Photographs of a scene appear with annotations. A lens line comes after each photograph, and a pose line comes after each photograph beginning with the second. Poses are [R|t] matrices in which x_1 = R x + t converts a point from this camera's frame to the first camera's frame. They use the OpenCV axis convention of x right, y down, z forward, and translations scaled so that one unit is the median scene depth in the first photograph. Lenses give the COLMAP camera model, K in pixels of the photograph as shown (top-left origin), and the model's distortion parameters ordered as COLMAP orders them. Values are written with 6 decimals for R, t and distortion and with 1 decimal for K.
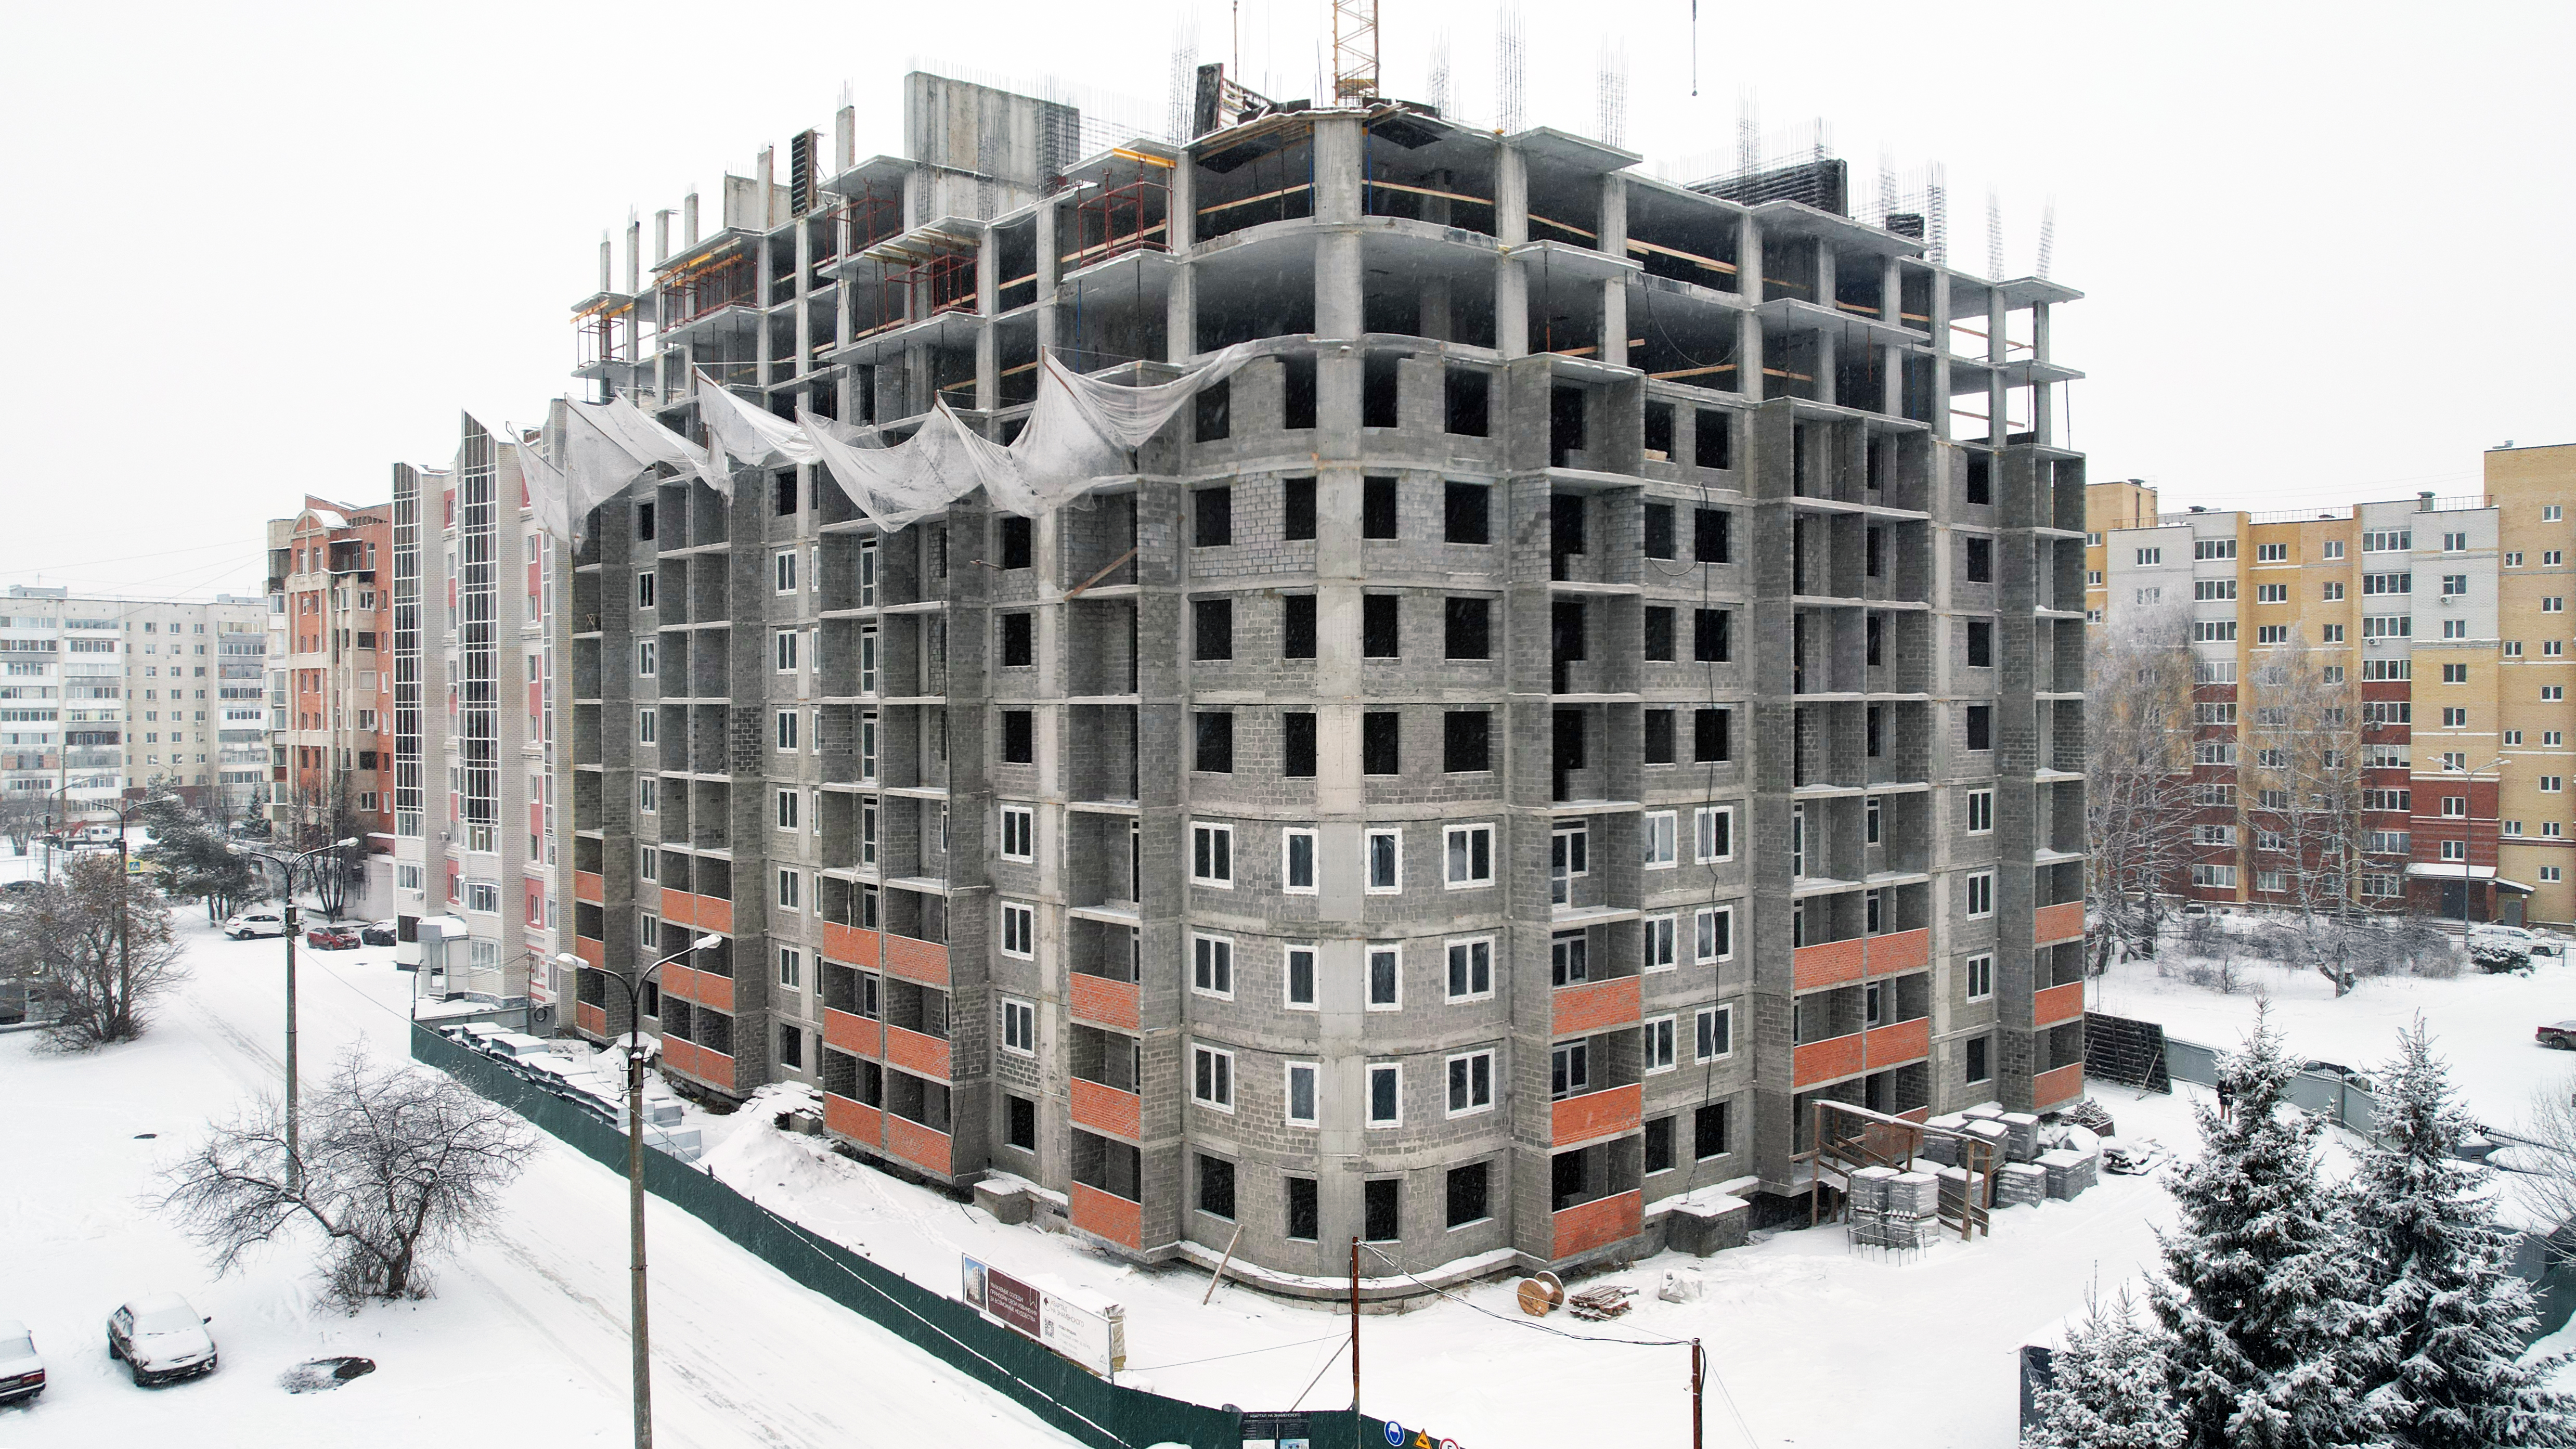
lens RADIAL K [[1844.7, 0, 1288.0], [0, 1844.7, 724.5], [0, 0, 1]] dist [-0.078688, 0.088897]
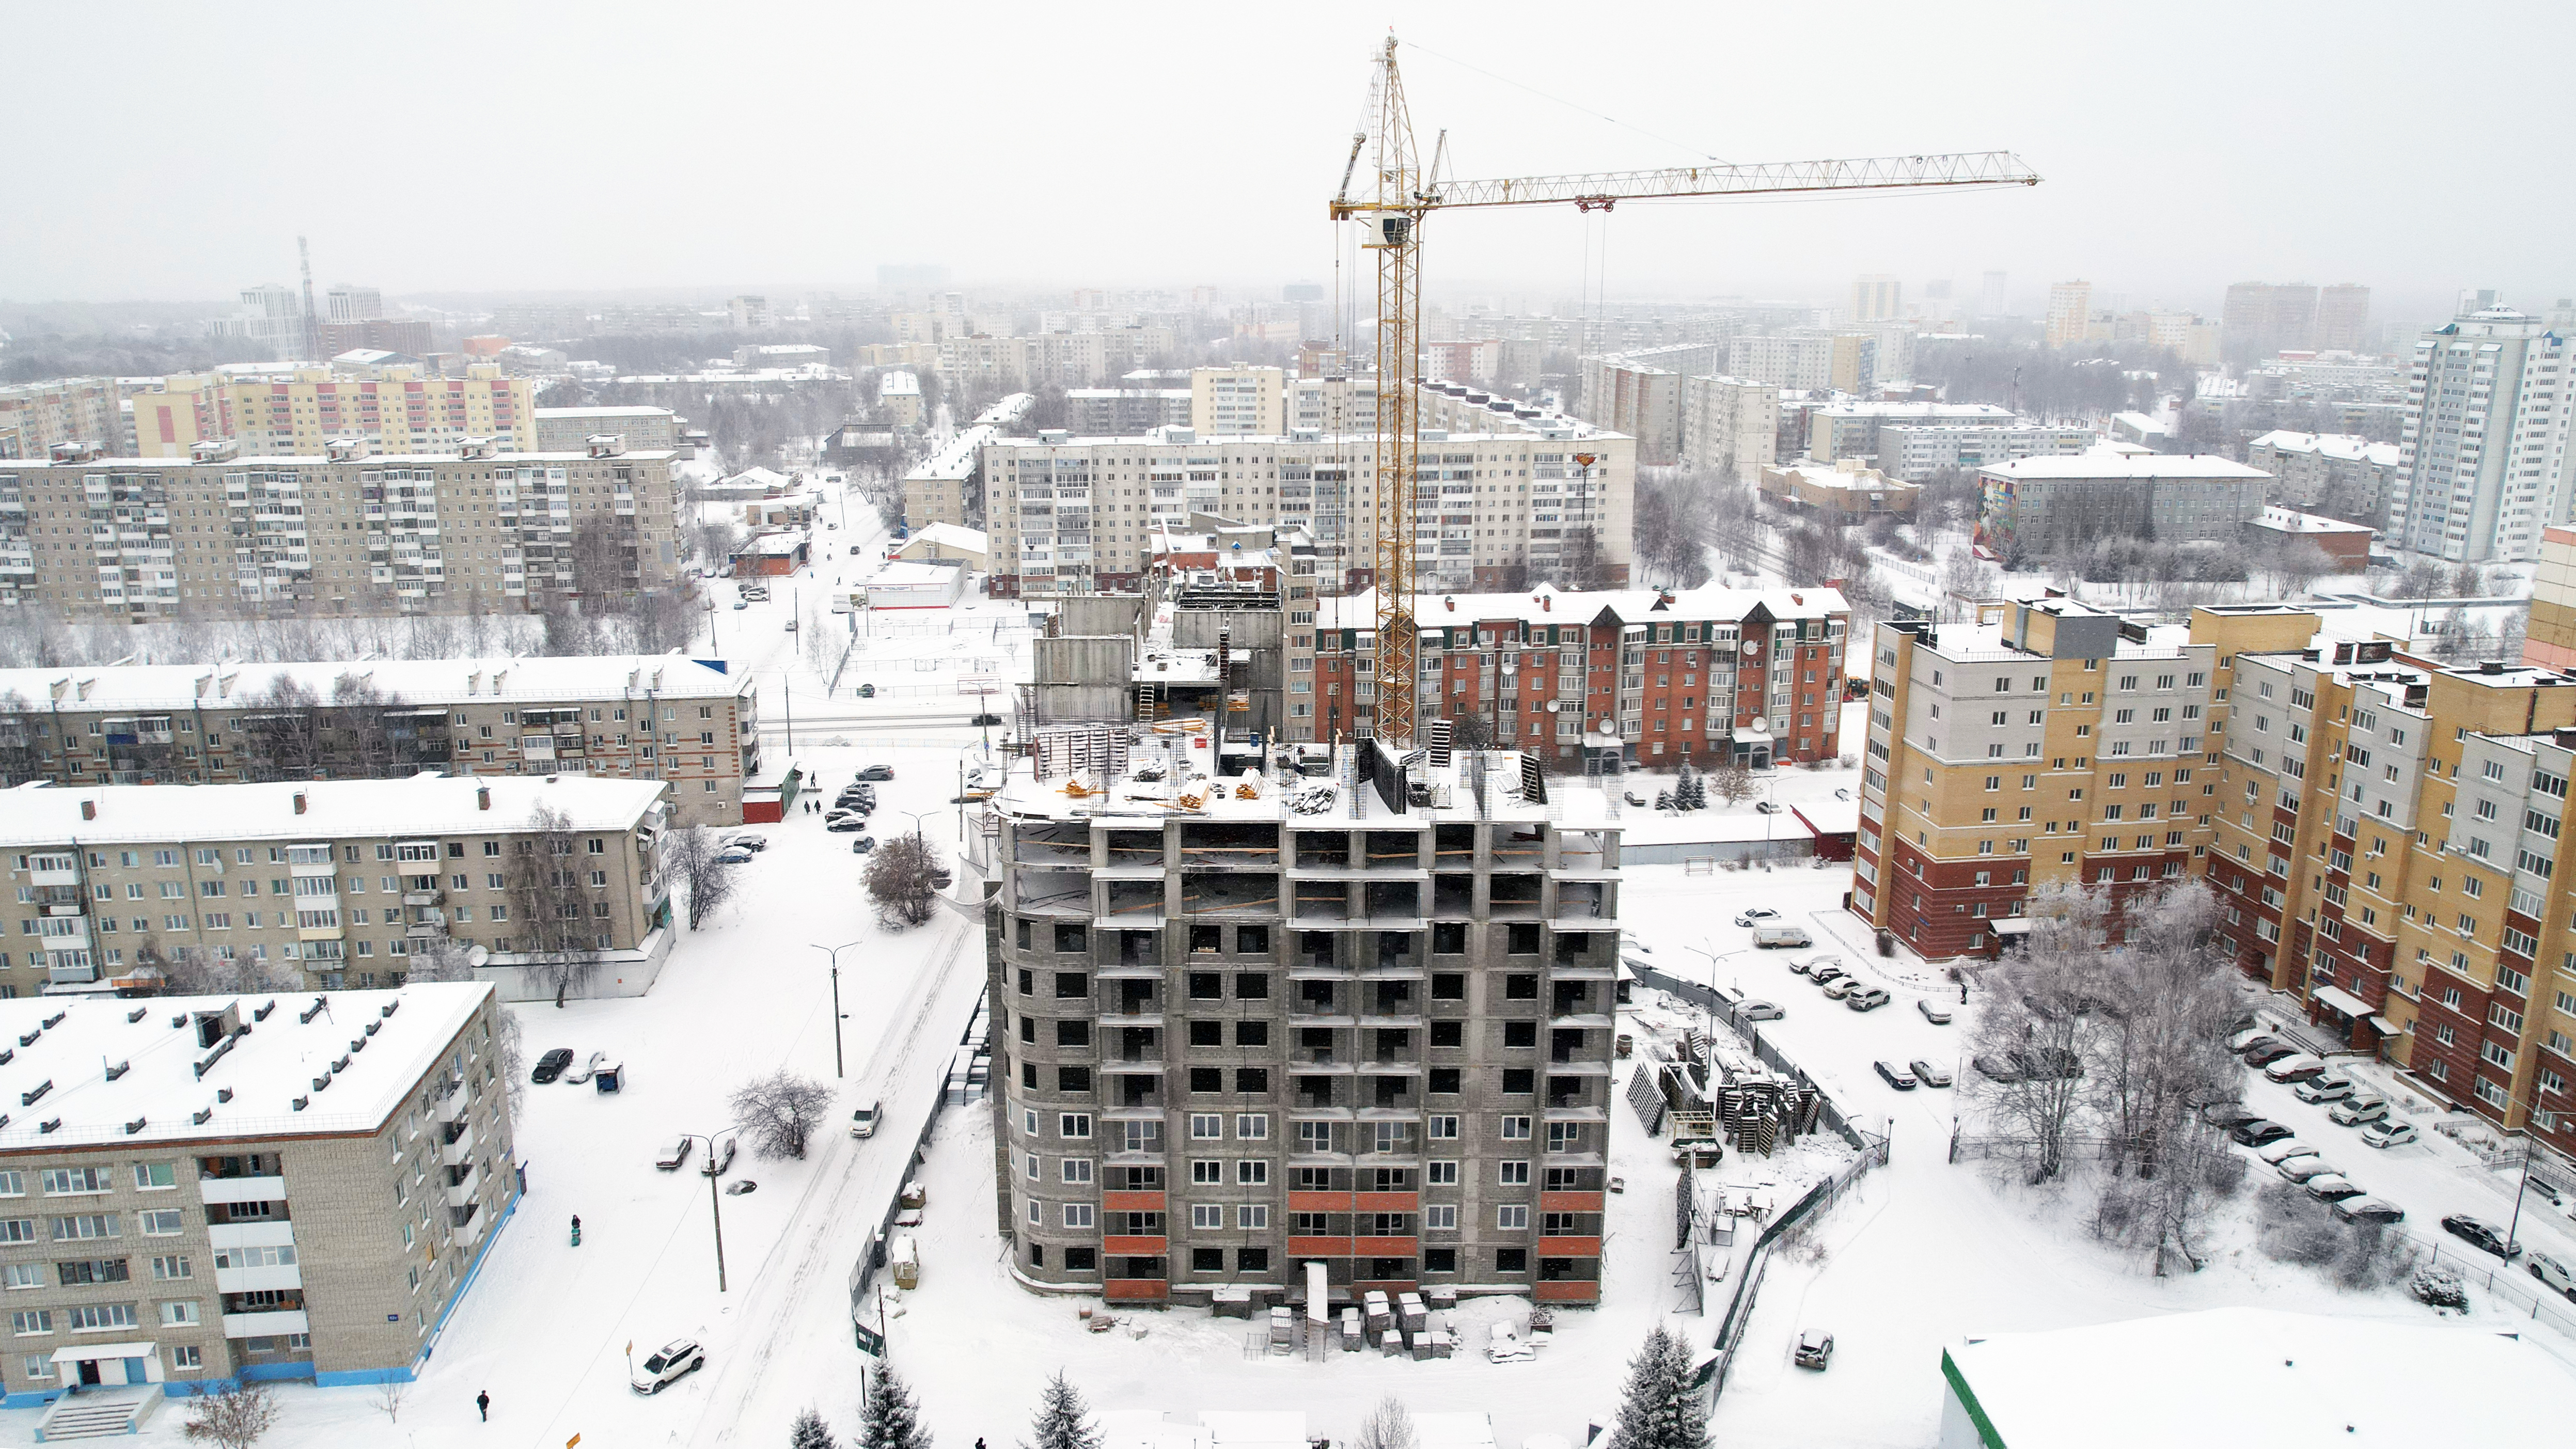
lens RADIAL K [[1844.6, 0, 1288.0], [0, 1844.6, 724.5], [0, 0, 1]] dist [-0.078688, 0.088897]
pose [[0.758409, 0.171077, -0.628926, 1.180816], [-0.014669, 0.969174, 0.245940, -0.698410], [0.651614, -0.177297, 0.737540, -0.294586]]
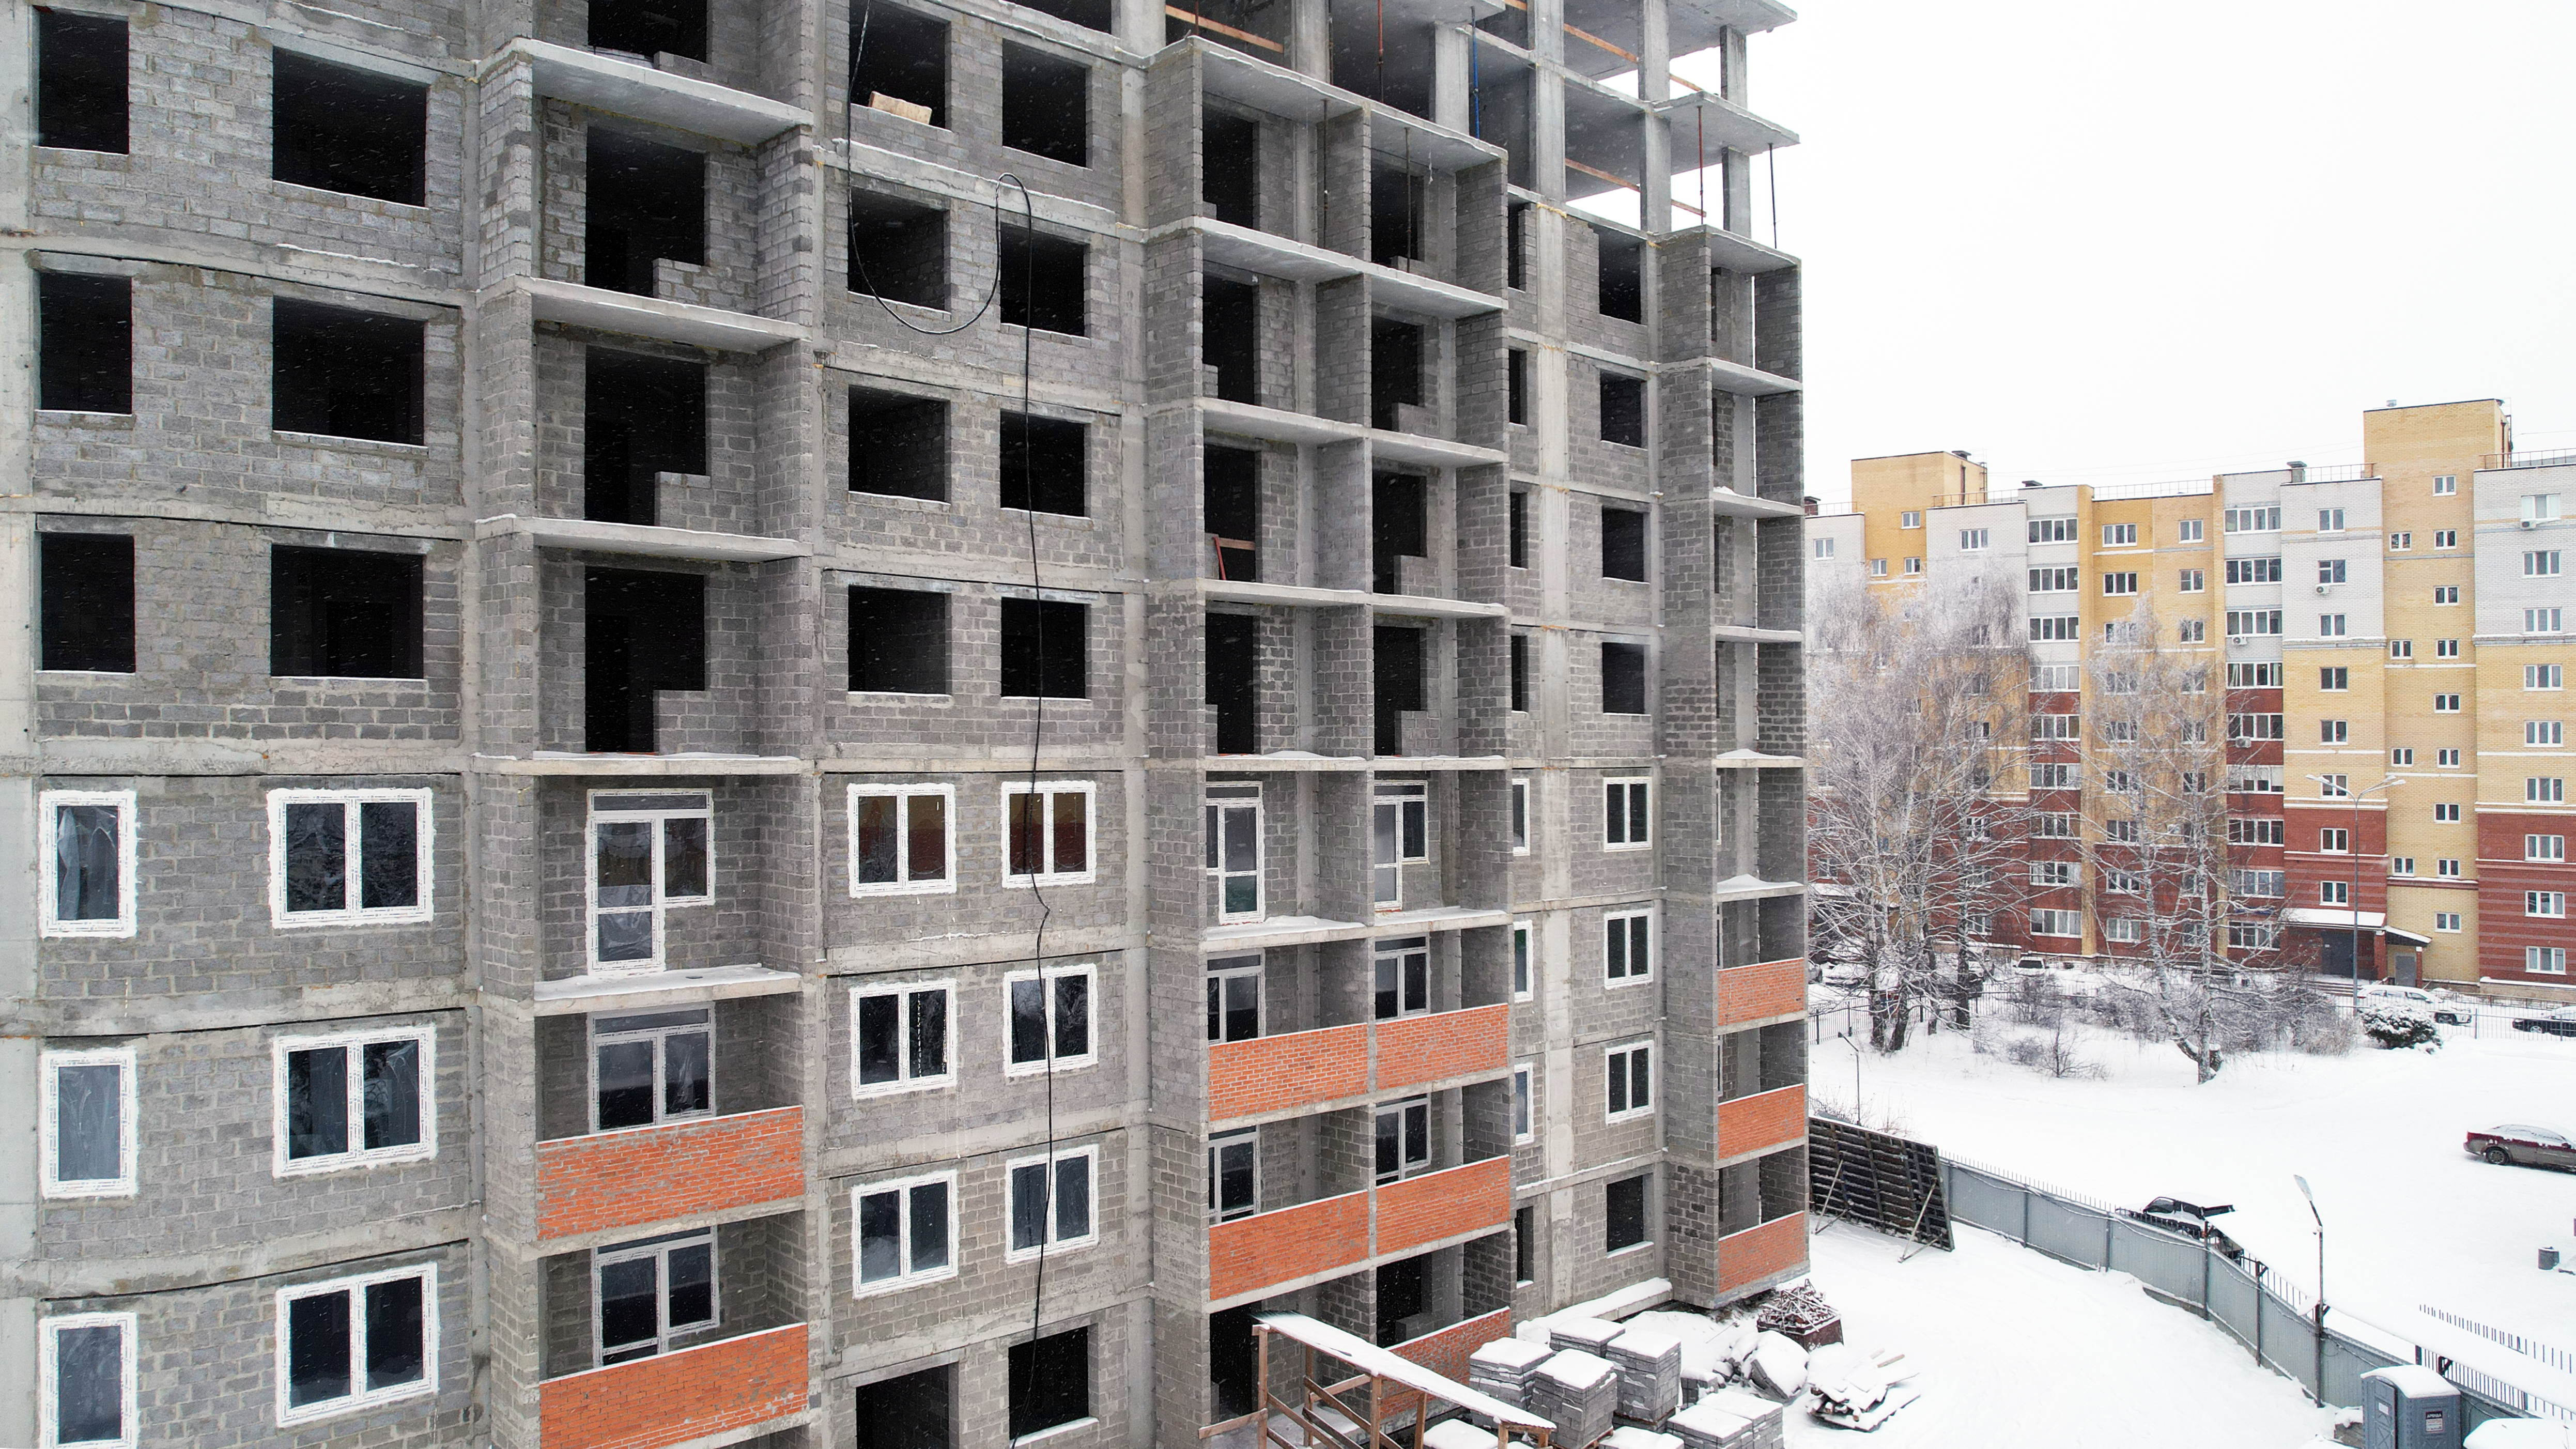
lens RADIAL K [[1800.9, 0, 1281.2], [0, 1800.9, 687.5], [0, 0, 1]] dist [-0.027228, 0.007472]
pose [[0.998738, 0.012664, 0.048591, 0.226325], [-0.010440, 0.998898, -0.045756, 0.033691], [-0.049117, 0.045191, 0.997770, 0.384688]]
